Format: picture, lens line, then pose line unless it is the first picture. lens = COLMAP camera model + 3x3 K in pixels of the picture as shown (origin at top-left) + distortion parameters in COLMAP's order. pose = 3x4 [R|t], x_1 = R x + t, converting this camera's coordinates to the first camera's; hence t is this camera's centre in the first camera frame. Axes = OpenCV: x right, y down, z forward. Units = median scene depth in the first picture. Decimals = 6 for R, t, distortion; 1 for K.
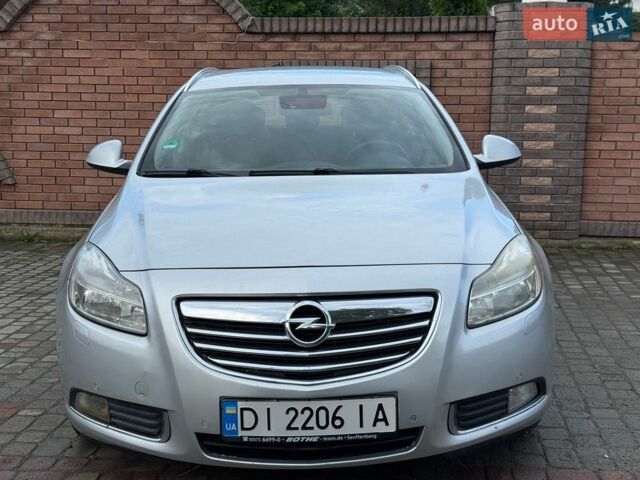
lens RADIAL K [[870.5, 0, 320.0], [0, 870.5, 240.0], [0, 0, 1]] dist [0.238864, -0.491448]
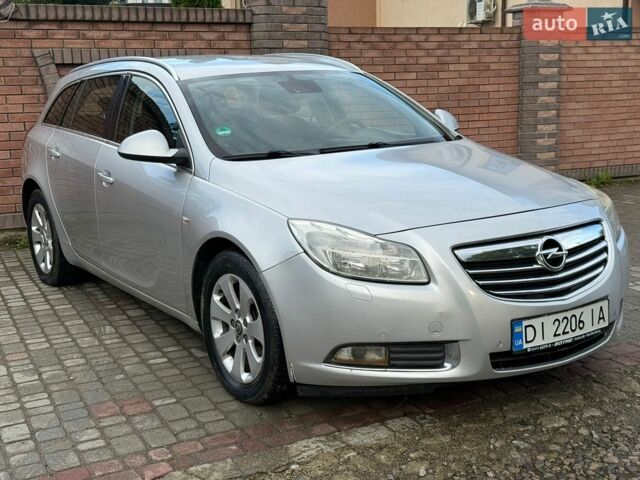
lens RADIAL K [[870.5, 0, 320.0], [0, 870.5, 240.0], [0, 0, 1]] dist [0.238864, -0.491448]
pose [[0.856049, -0.119136, 0.502978, -0.915058], [0.114015, 0.992630, 0.041067, -0.013401], [-0.504164, 0.022192, 0.863323, 0.062514]]
